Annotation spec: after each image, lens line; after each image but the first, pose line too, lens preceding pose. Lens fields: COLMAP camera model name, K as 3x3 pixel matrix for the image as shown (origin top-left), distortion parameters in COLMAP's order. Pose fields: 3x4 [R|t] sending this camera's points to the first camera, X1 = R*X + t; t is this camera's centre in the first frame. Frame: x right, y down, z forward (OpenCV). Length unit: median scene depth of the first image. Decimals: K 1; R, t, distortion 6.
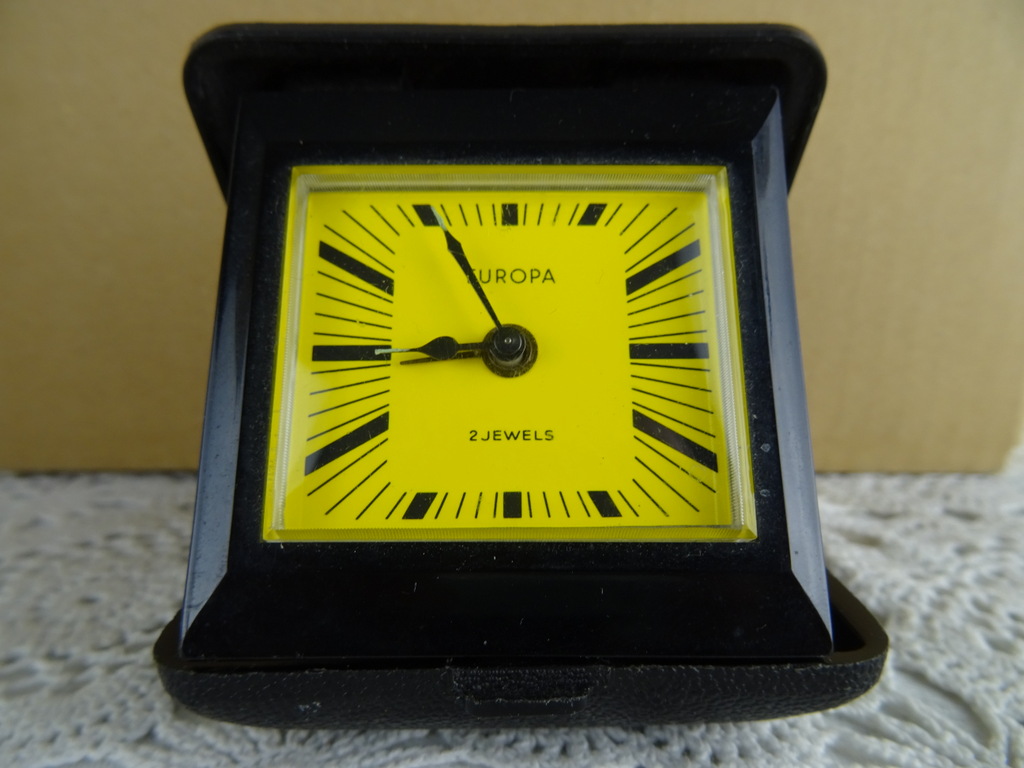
lens RADIAL K [[720.1, 0, 512.0], [0, 720.1, 384.0], [0, 0, 1]] dist [0.030925, -0.055838]
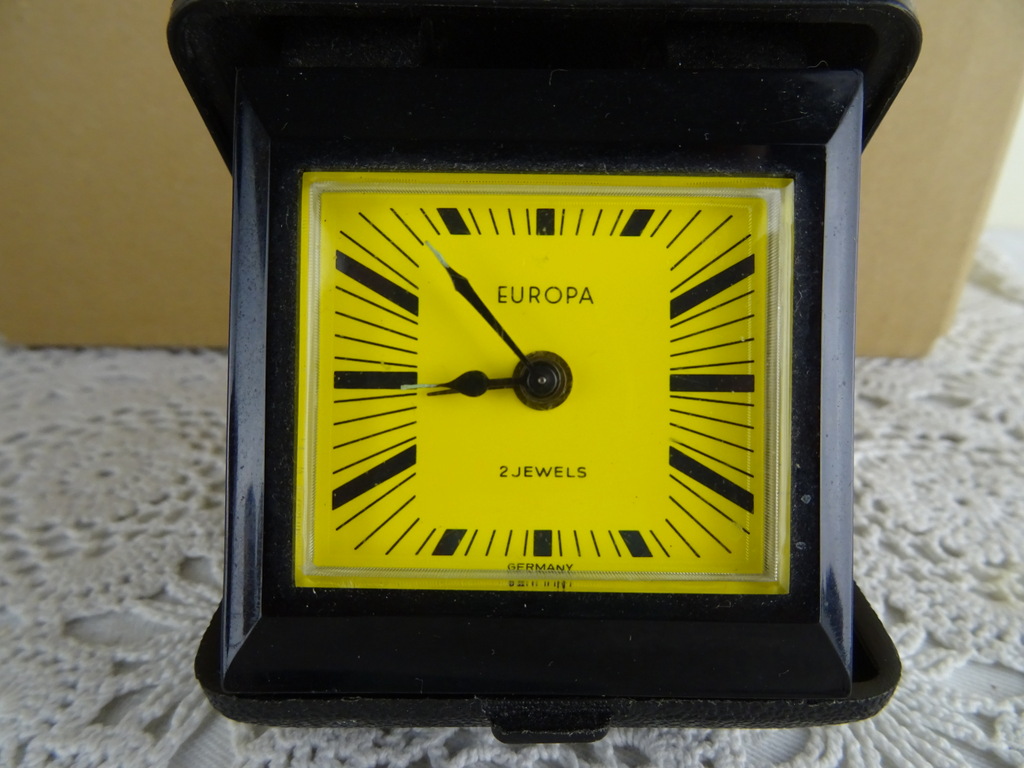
lens RADIAL K [[720.1, 0, 512.0], [0, 720.1, 384.0], [0, 0, 1]] dist [0.030925, -0.055838]
pose [[0.999786, 0.018275, -0.009646, -0.034537], [-0.015479, 0.971556, 0.236302, -0.267023], [0.013690, -0.236102, 0.971632, 0.083286]]
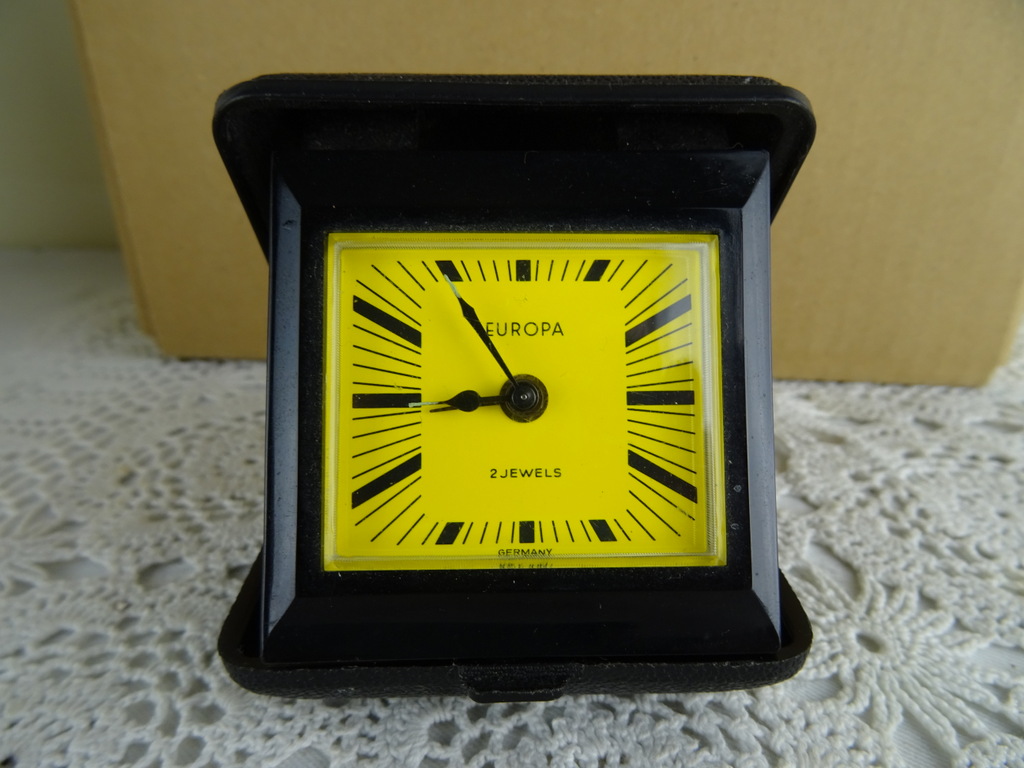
lens RADIAL K [[720.1, 0, 512.0], [0, 720.1, 384.0], [0, 0, 1]] dist [0.030925, -0.055838]
pose [[0.999514, -0.000077, 0.031182, -0.059082], [-0.005408, 0.984412, 0.175794, -0.275287], [-0.030710, -0.175877, 0.983933, -0.135437]]
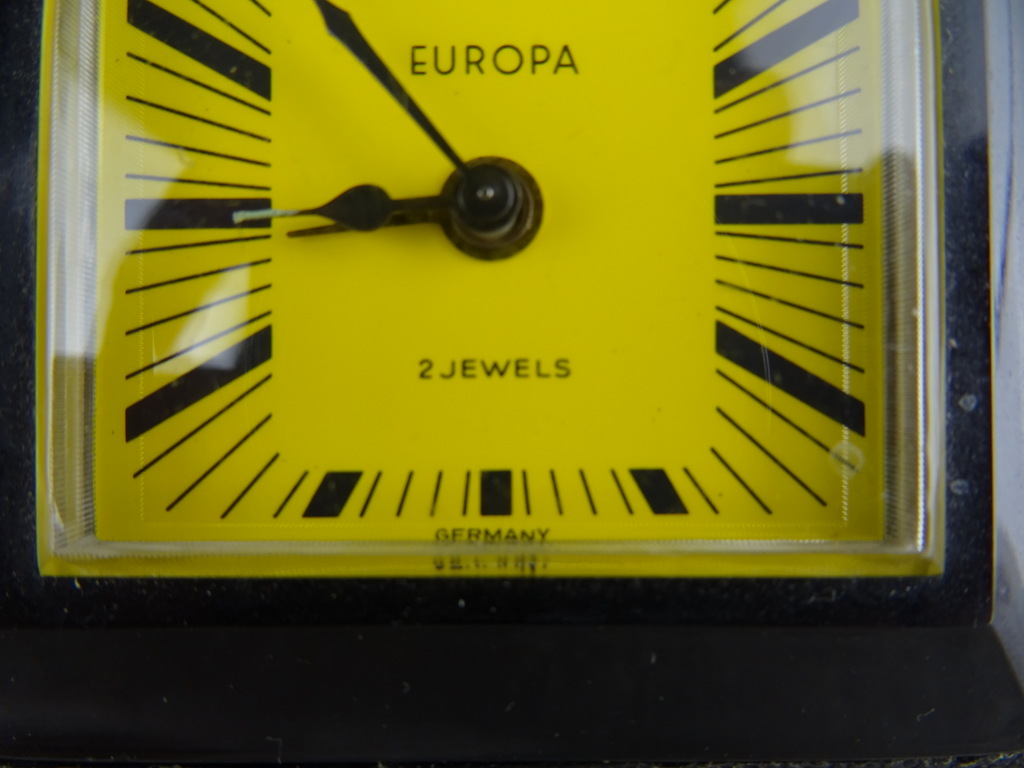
lens RADIAL K [[720.0, 0, 510.7], [0, 720.0, 369.3], [0, 0, 1]] dist [0.029662, -0.059396]
pose [[0.999918, 0.001365, -0.012740, 0.018480], [0.001794, 0.969594, 0.244713, -0.062560], [0.012687, -0.244716, 0.969512, 0.454234]]
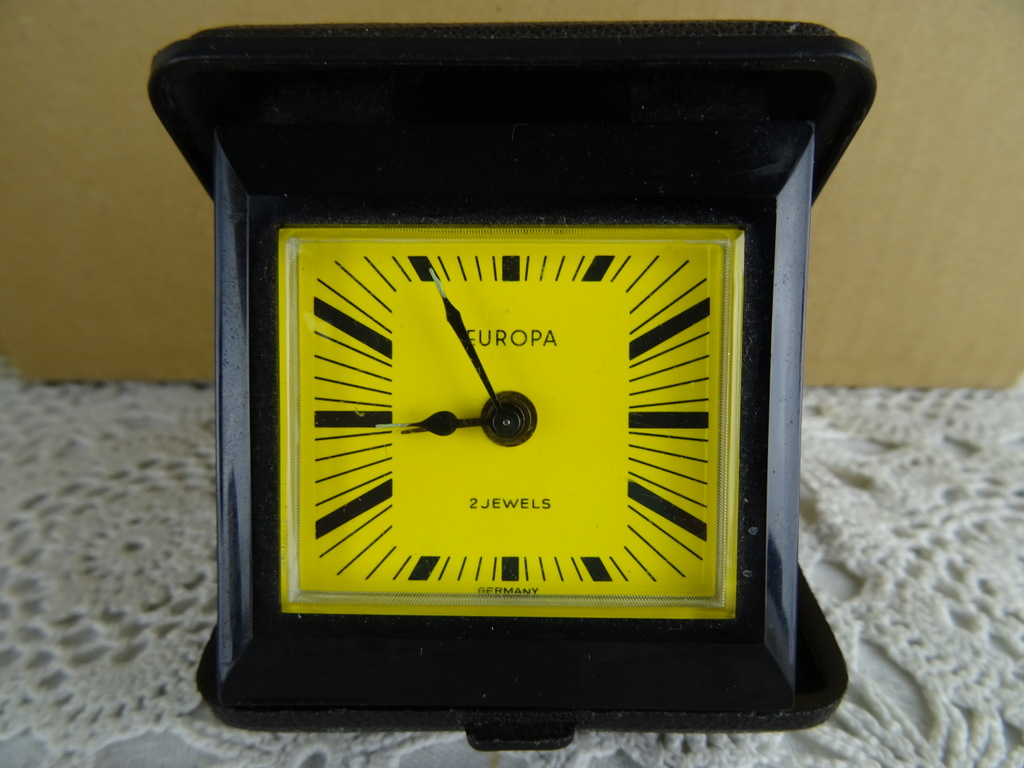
lens RADIAL K [[720.1, 0, 512.0], [0, 720.1, 384.0], [0, 0, 1]] dist [0.030925, -0.055838]
pose [[0.999556, 0.012144, -0.027213, 0.027825], [-0.003620, 0.955917, 0.293615, -0.392409], [0.029579, -0.293386, 0.955536, 0.053602]]
